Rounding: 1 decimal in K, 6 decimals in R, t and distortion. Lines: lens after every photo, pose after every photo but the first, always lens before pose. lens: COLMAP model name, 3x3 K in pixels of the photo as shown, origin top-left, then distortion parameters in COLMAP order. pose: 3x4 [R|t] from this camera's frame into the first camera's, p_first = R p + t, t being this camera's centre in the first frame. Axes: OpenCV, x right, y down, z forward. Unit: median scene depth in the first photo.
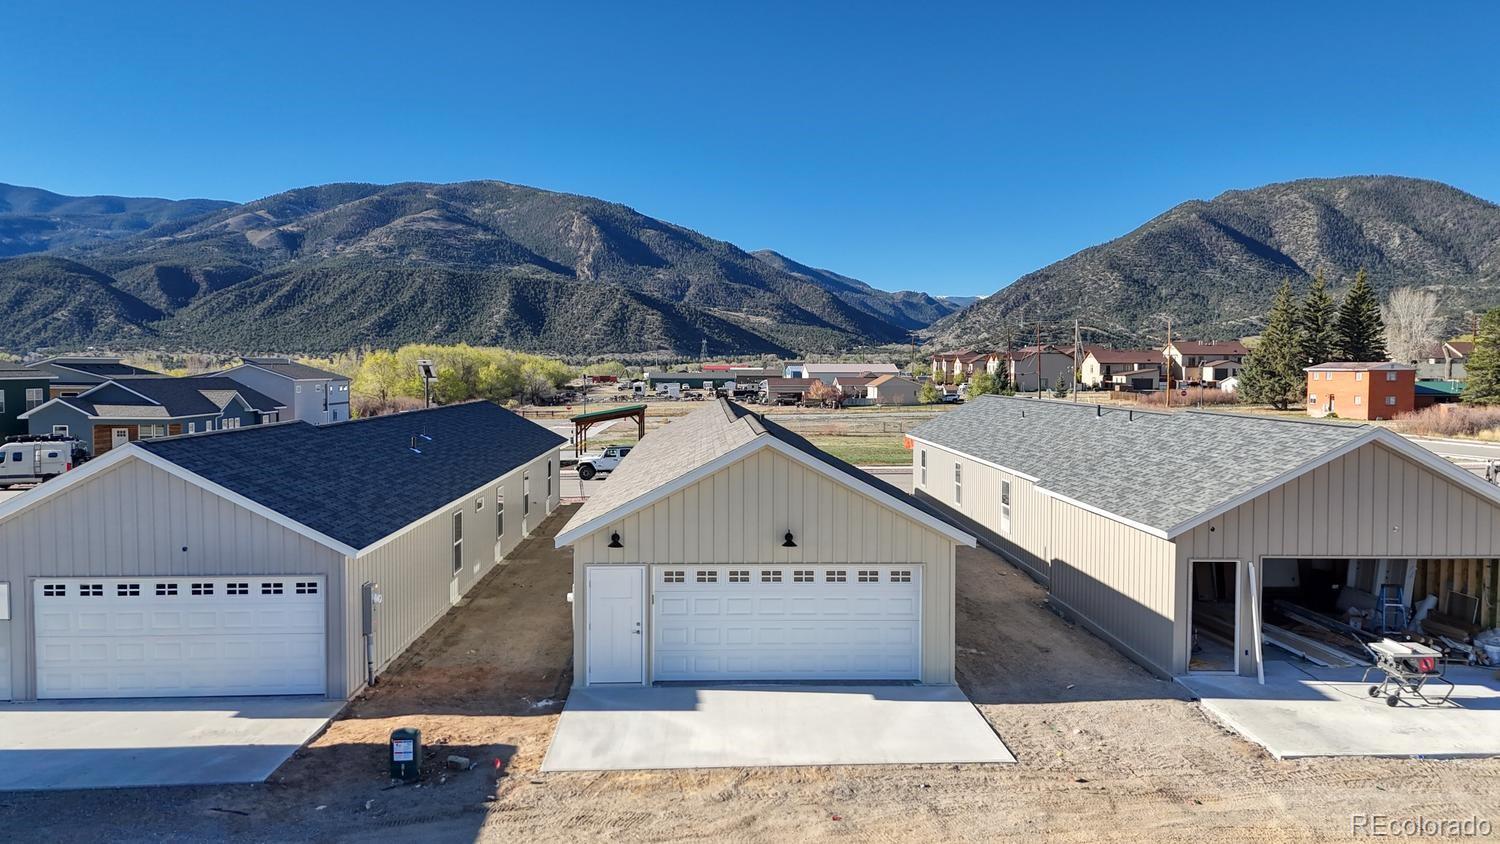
lens RADIAL K [[1092.1, 0, 751.1], [0, 1092.1, 417.5], [0, 0, 1]] dist [0.071835, -0.055974]
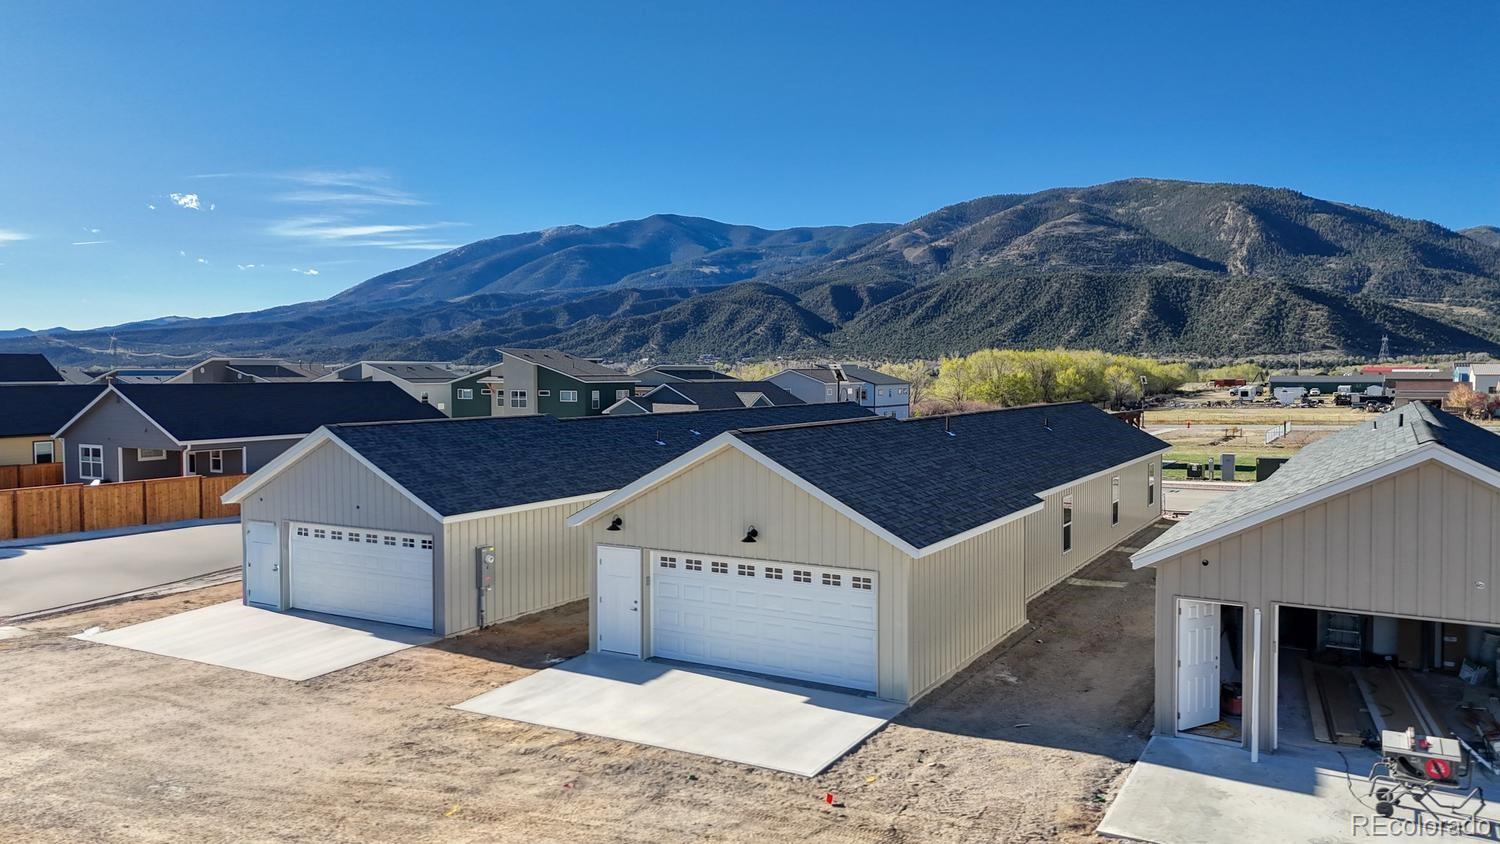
lens RADIAL K [[1092.1, 0, 749.8], [0, 1092.1, 416.8], [0, 0, 1]] dist [0.071835, -0.055974]
pose [[0.844626, 0.017486, -0.535071, 0.568519], [-0.019964, 0.999800, 0.001159, -0.001037], [0.534984, 0.009703, 0.844807, 0.128537]]
